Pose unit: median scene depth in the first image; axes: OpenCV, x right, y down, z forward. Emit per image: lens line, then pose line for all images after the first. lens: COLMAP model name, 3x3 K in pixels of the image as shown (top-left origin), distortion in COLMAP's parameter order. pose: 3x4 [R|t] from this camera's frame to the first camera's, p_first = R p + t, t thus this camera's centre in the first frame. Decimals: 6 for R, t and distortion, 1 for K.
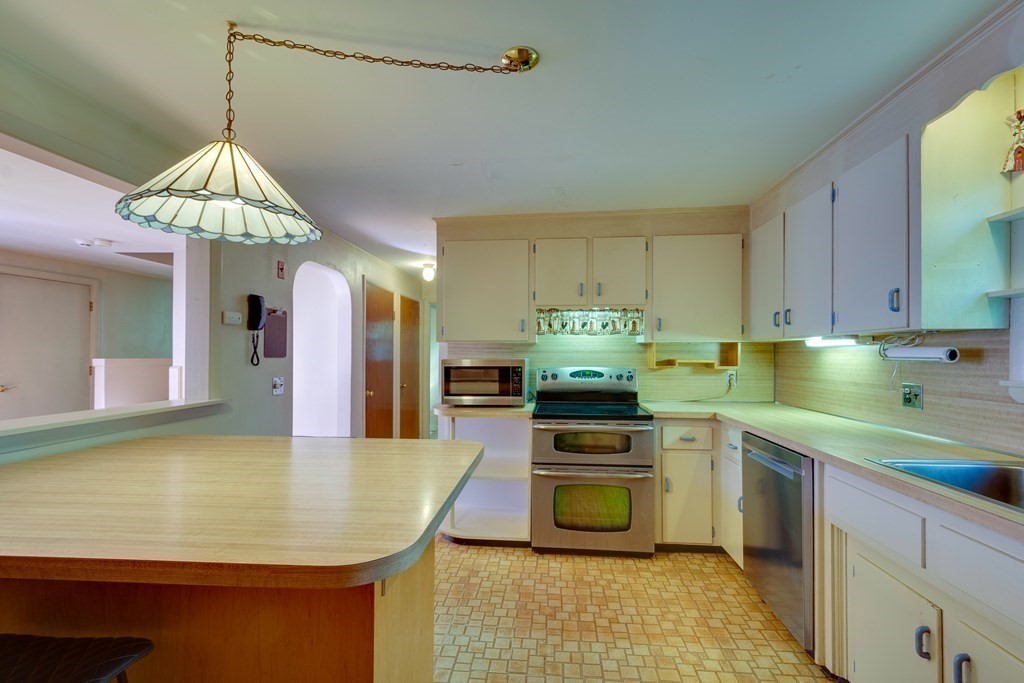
lens RADIAL K [[443.8, 0, 513.4], [0, 443.8, 353.0], [0, 0, 1]] dist [0.003146, 0.000058]
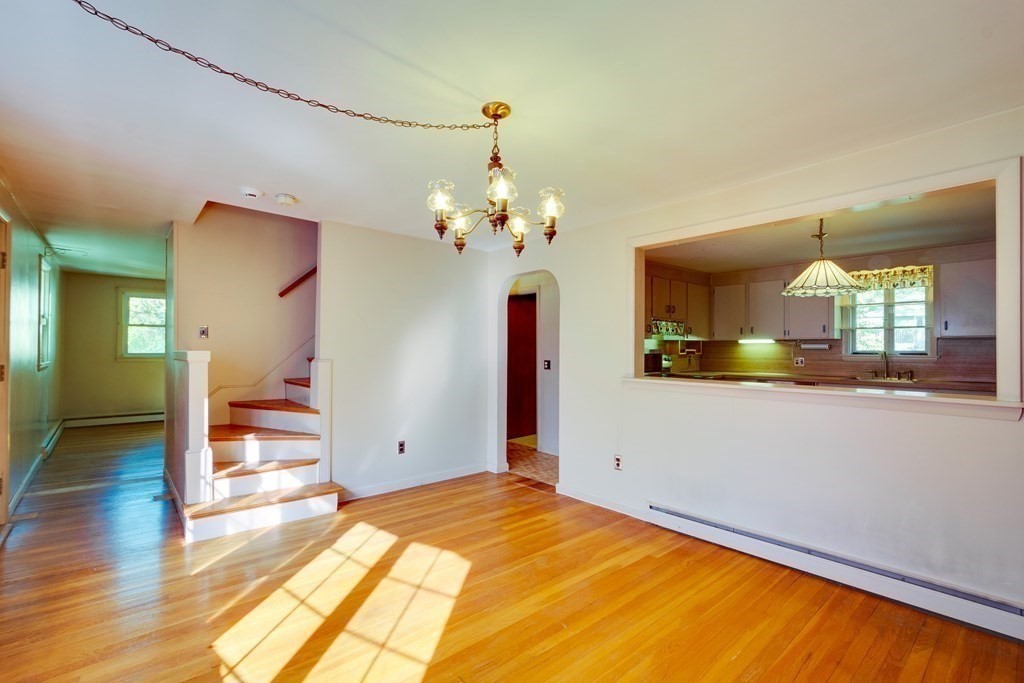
lens RADIAL K [[455.4, 0, 512.0], [0, 455.4, 341.5], [0, 0, 1]] dist [0.003481, 0.000213]
pose [[0.692394, 0.008743, 0.721467, -1.830614], [-0.003468, 0.999955, -0.008789, 0.002121], [-0.721512, 0.003584, 0.692393, 0.246434]]
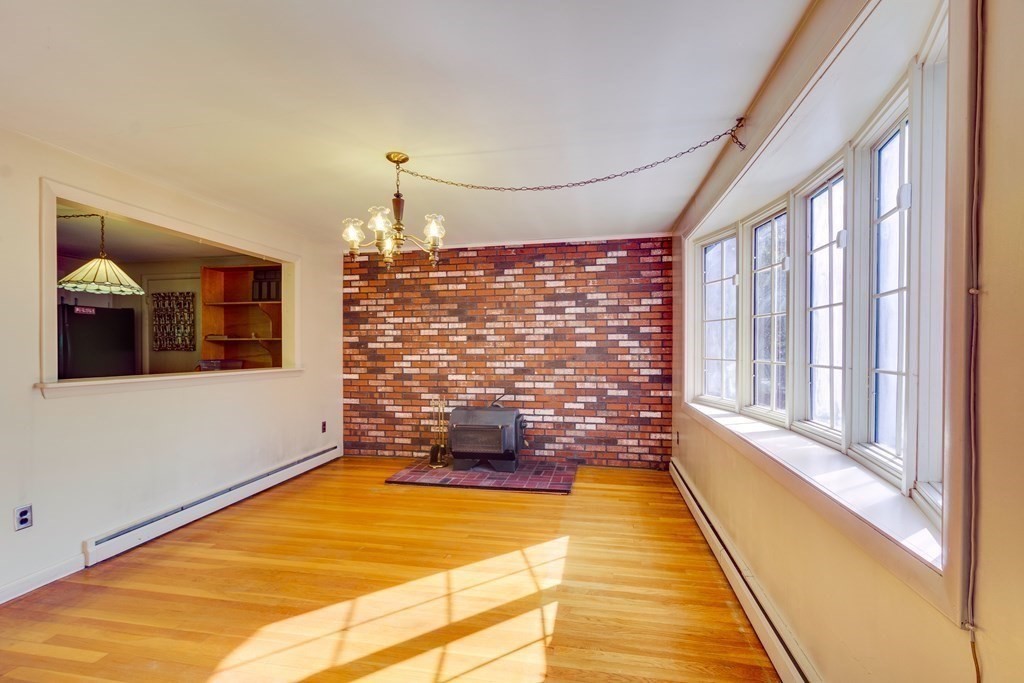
lens RADIAL K [[443.8, 0, 513.4], [0, 443.8, 353.0], [0, 0, 1]] dist [0.003146, 0.000058]
pose [[-0.995123, -0.005743, 0.098474, -1.649384], [-0.005116, 0.999965, 0.006620, 0.022703], [-0.098508, 0.006084, -0.995118, 1.682496]]
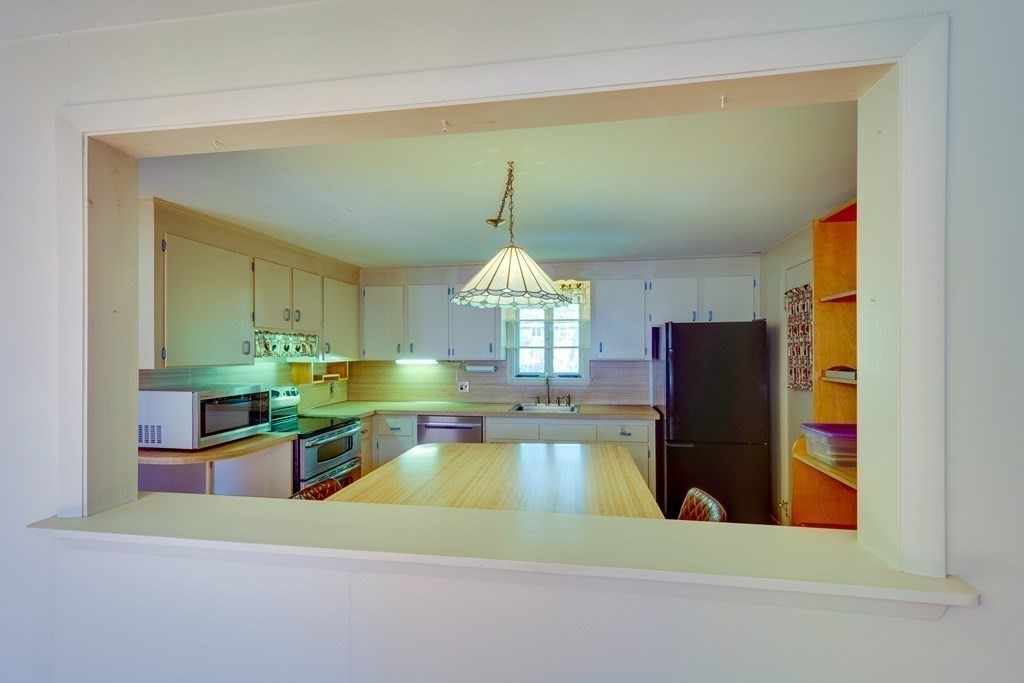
lens RADIAL K [[455.0, 0, 515.2], [0, 455.0, 347.3], [0, 0, 1]] dist [0.002985, 0.000229]
pose [[0.067856, 0.004095, 0.997687, -1.066582], [-0.000740, 0.999992, -0.004054, -0.071779], [-0.997695, -0.000463, 0.067858, 0.445215]]
